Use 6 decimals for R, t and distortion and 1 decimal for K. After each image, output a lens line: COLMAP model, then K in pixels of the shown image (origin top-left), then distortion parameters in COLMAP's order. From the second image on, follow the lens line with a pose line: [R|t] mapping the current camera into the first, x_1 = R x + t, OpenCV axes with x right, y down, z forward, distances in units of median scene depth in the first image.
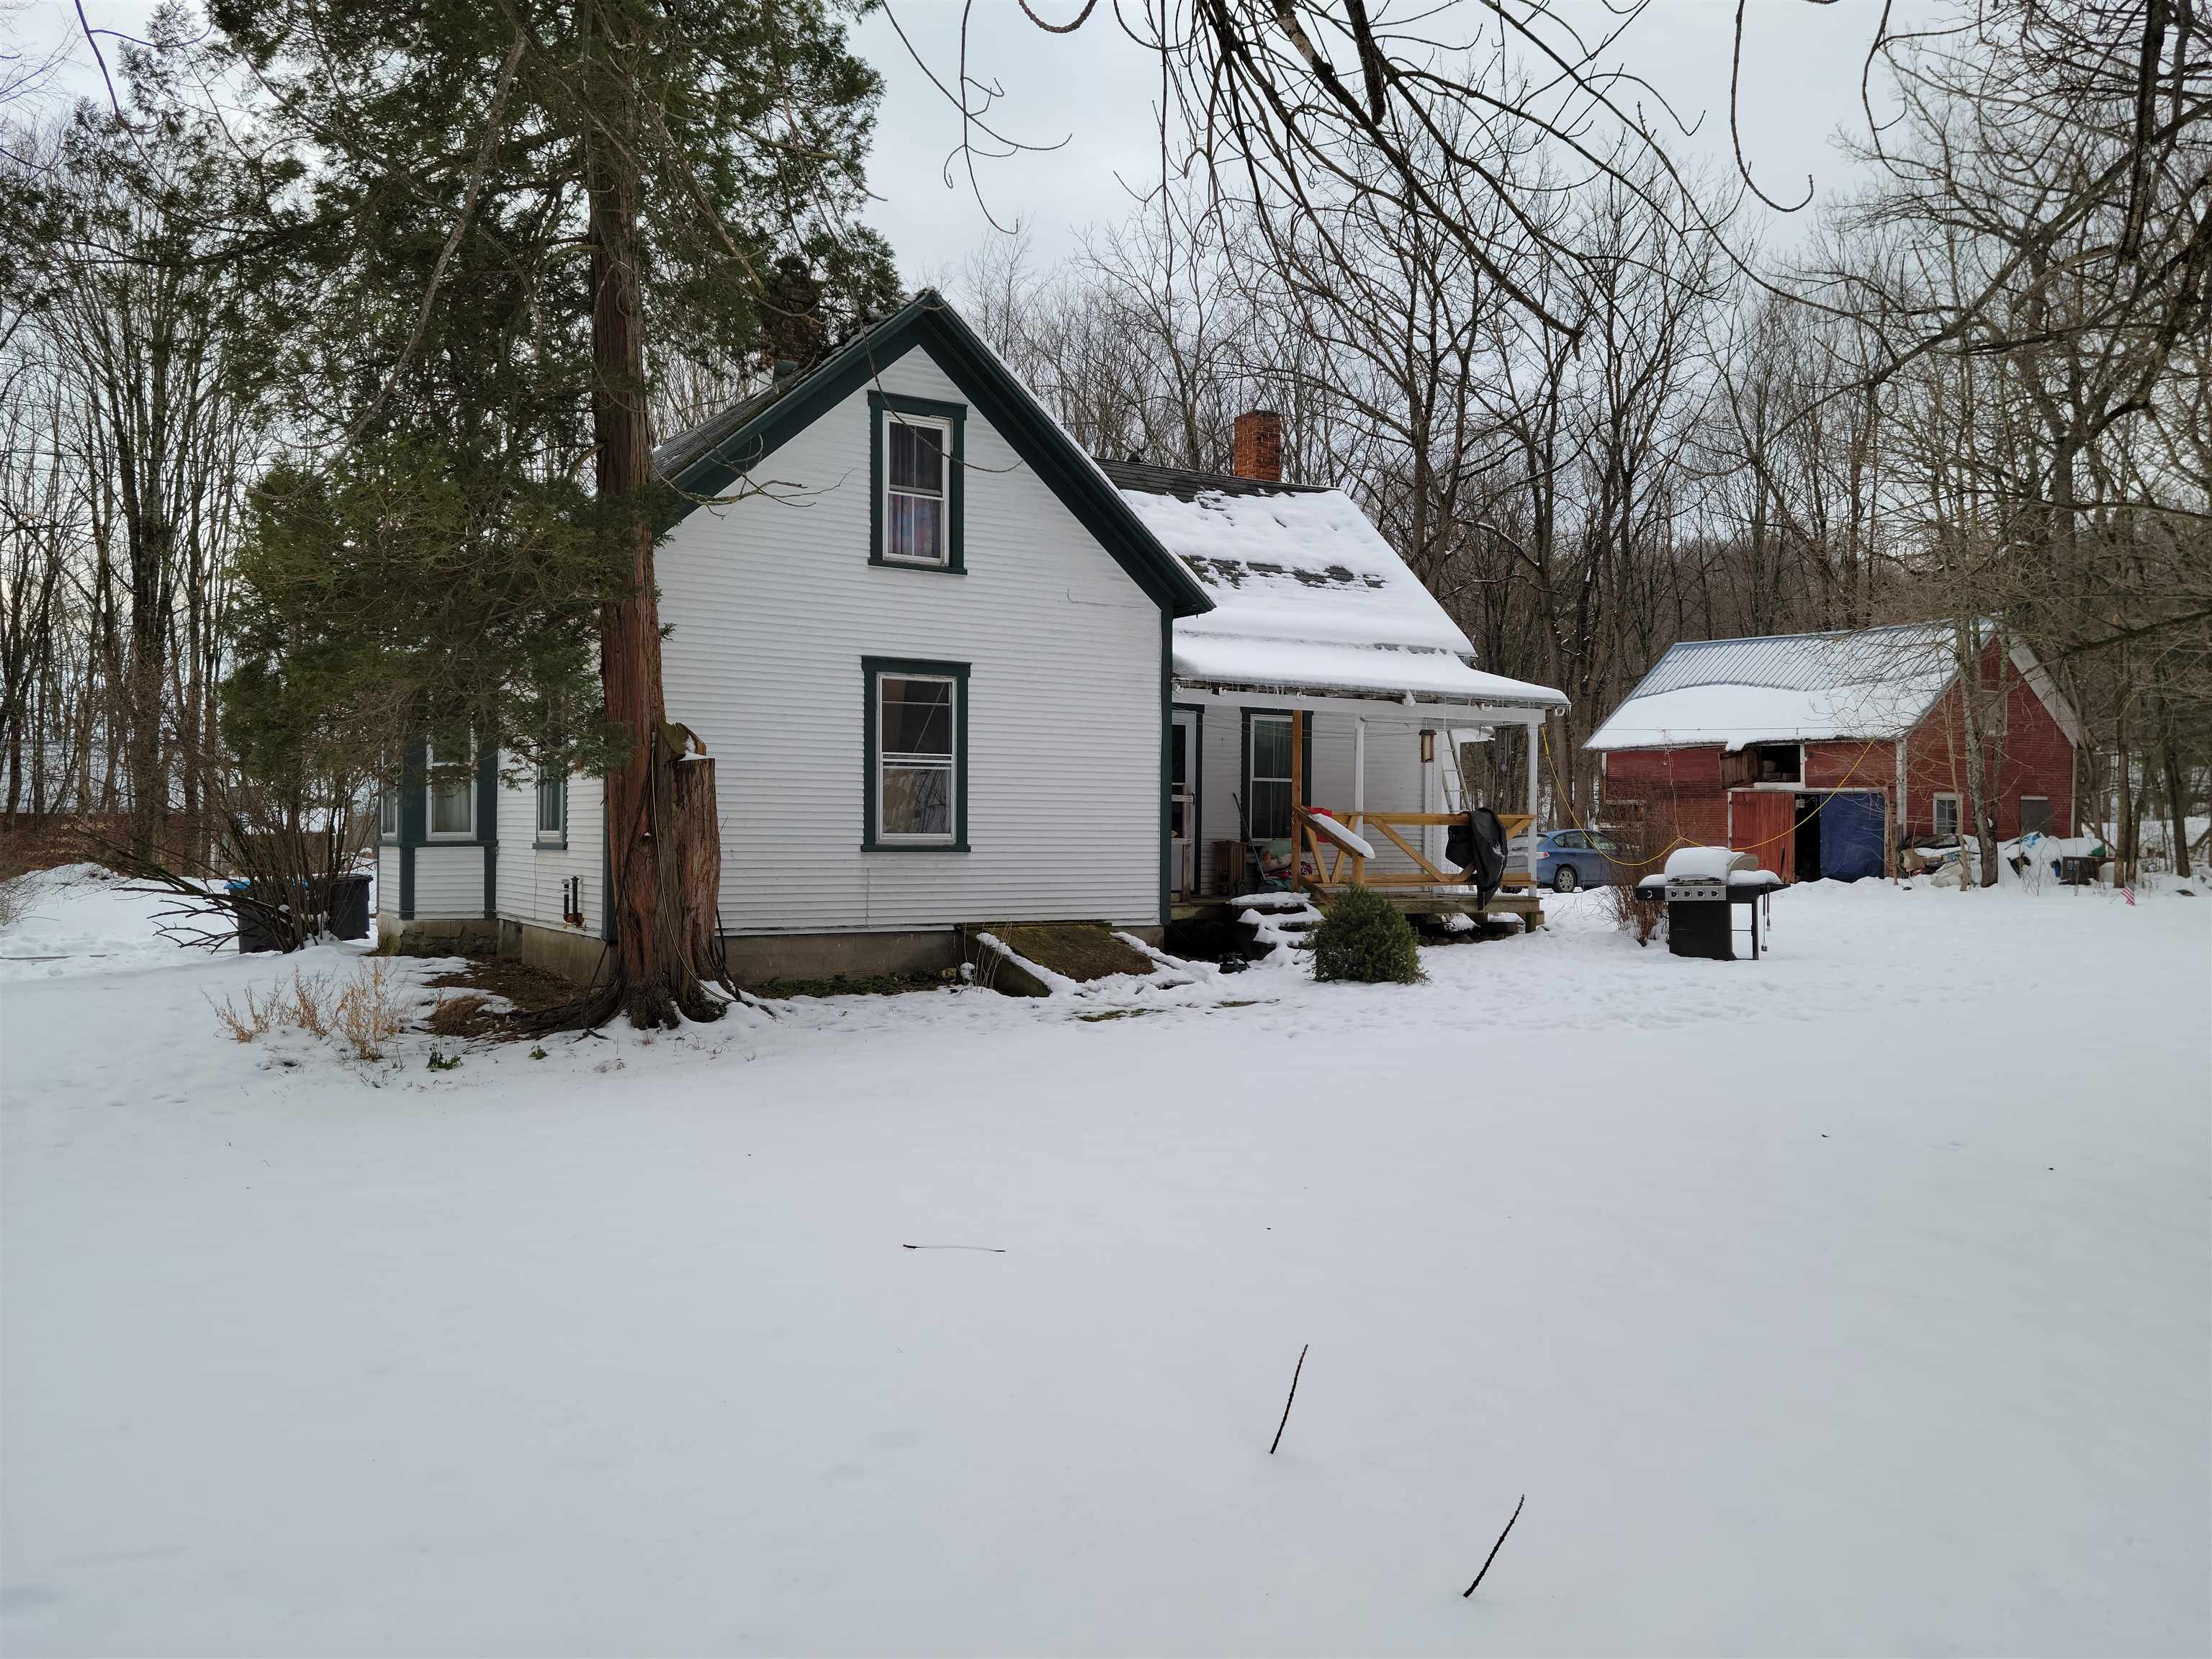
lens RADIAL K [[1900.2, 0, 1106.0], [0, 1900.2, 829.5], [0, 0, 1]] dist [0.049114, -0.000198]
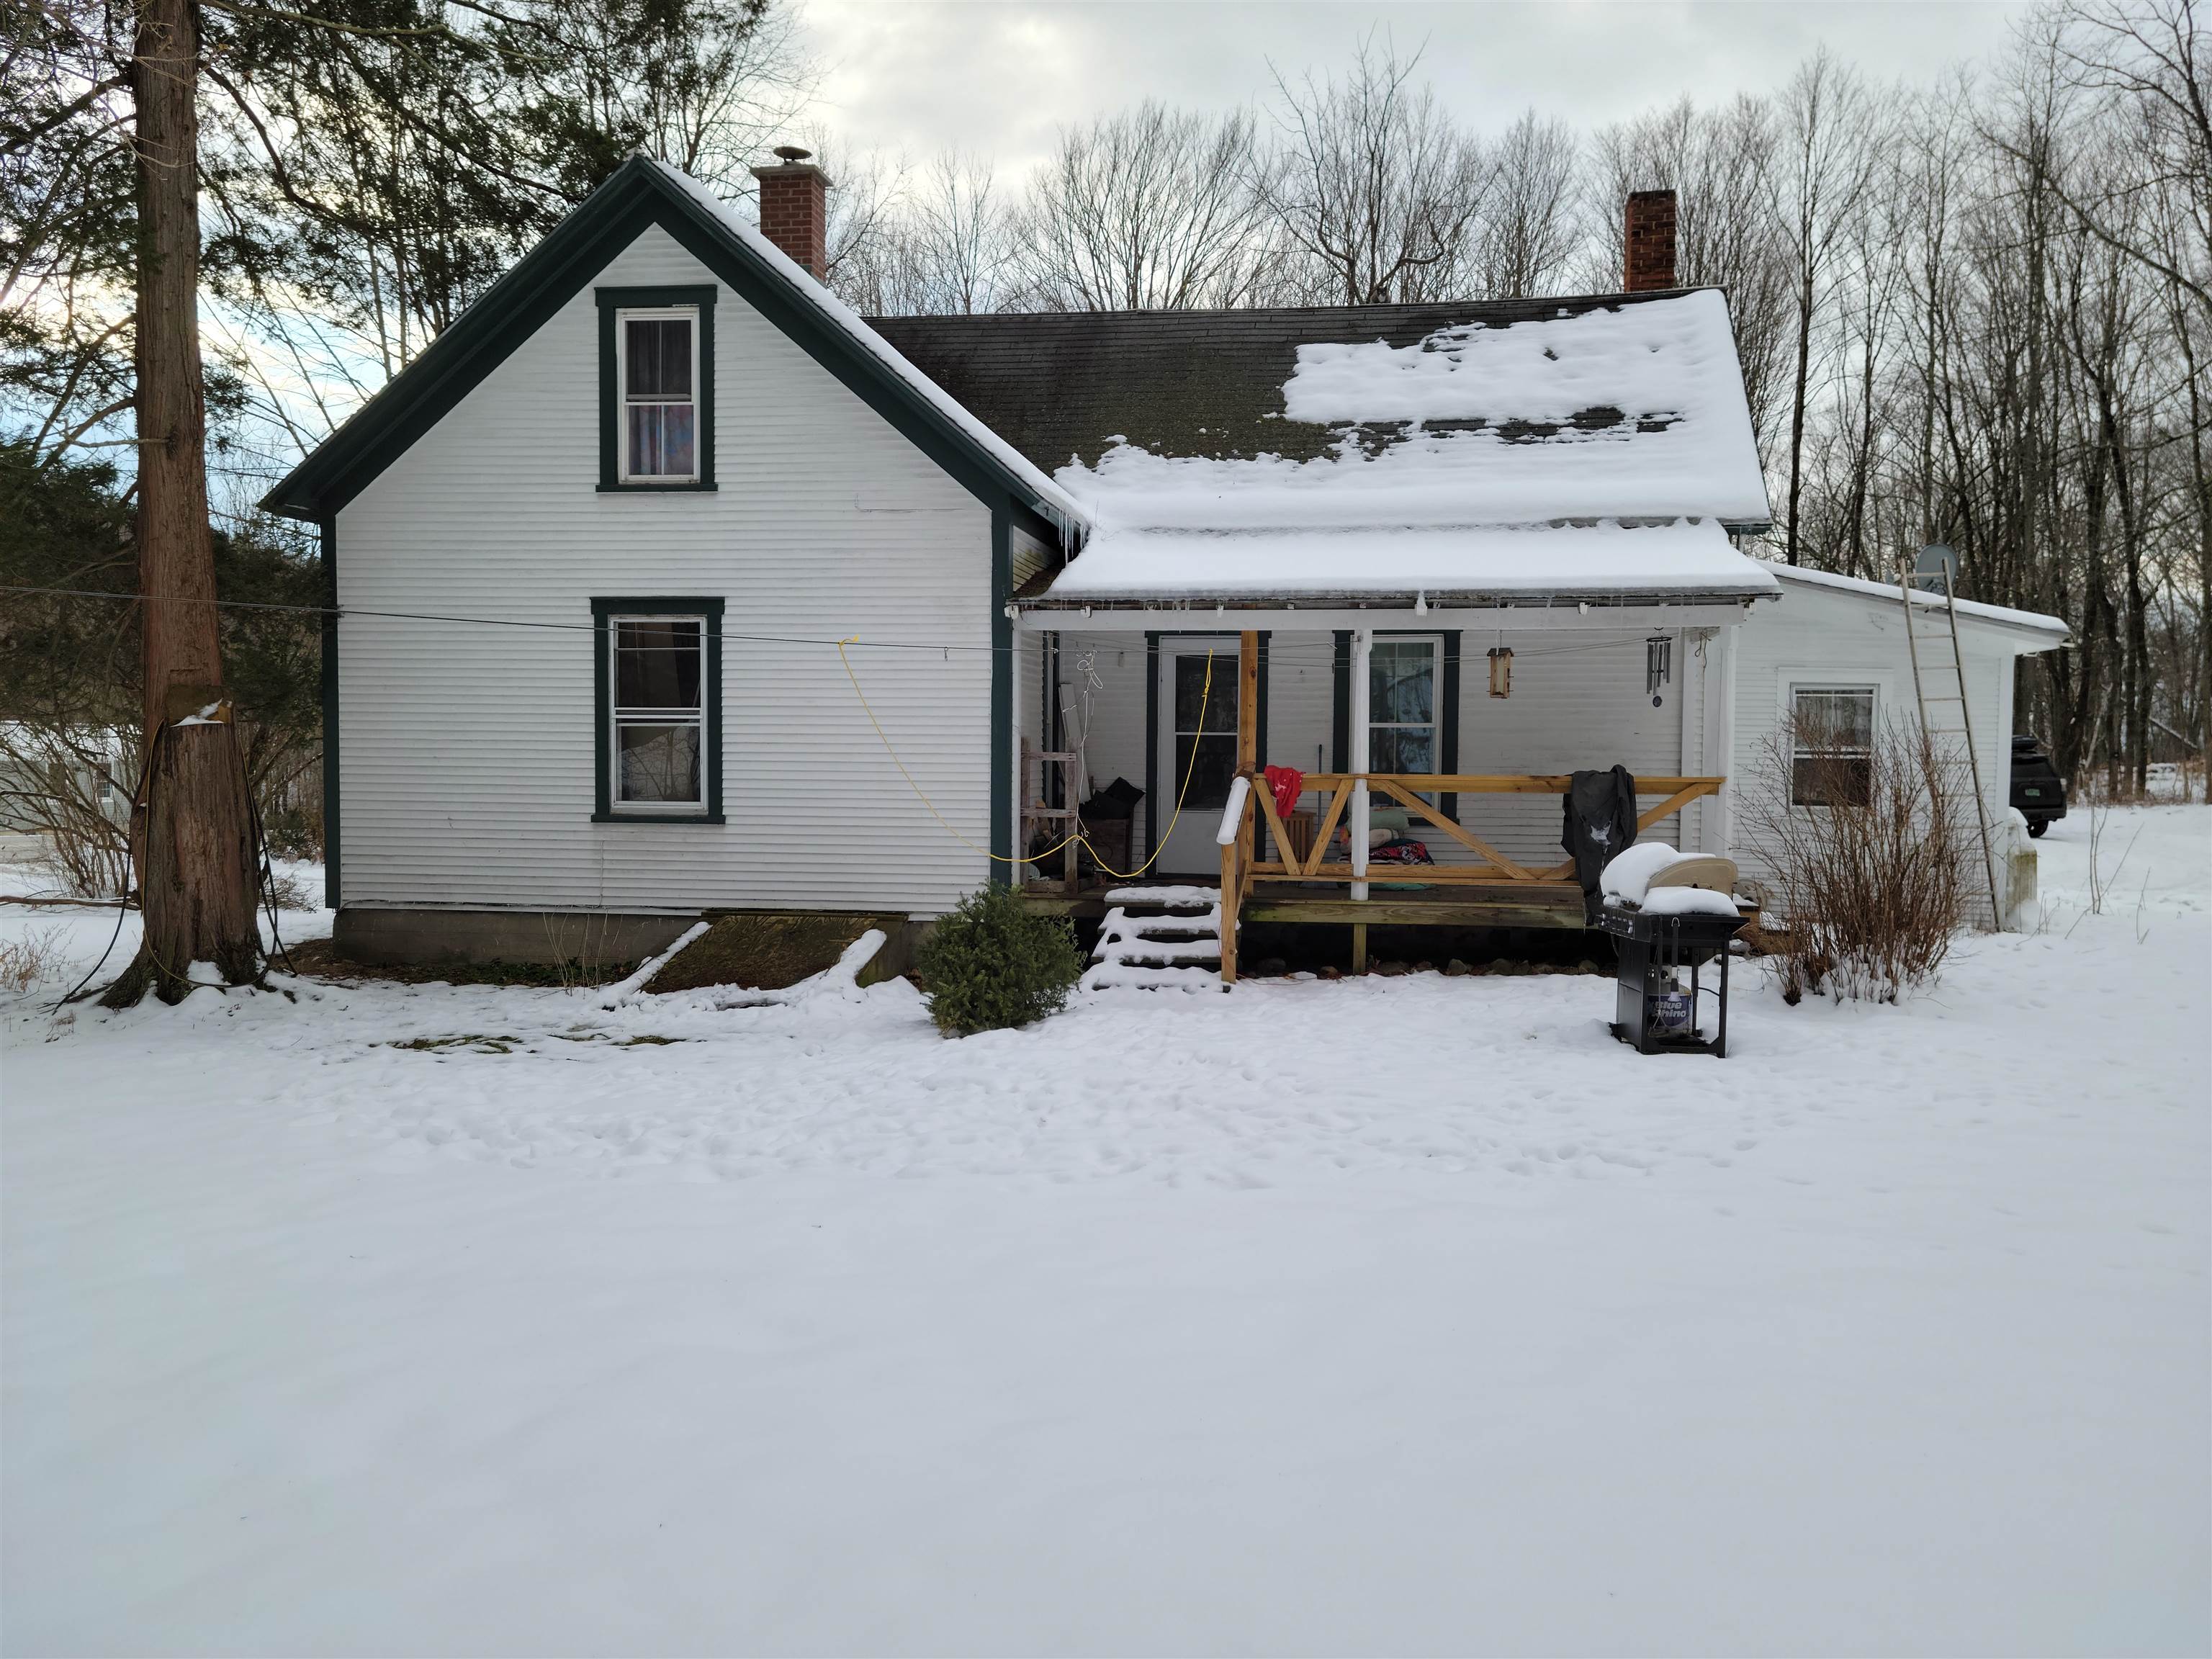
lens RADIAL K [[1900.2, 0, 1106.0], [0, 1900.2, 829.5], [0, 0, 1]] dist [0.049114, -0.000198]
pose [[0.726524, 0.024998, -0.686687, 0.627605], [0.000135, 0.999333, 0.036522, -0.016385], [0.687141, -0.026627, 0.726036, 0.507888]]
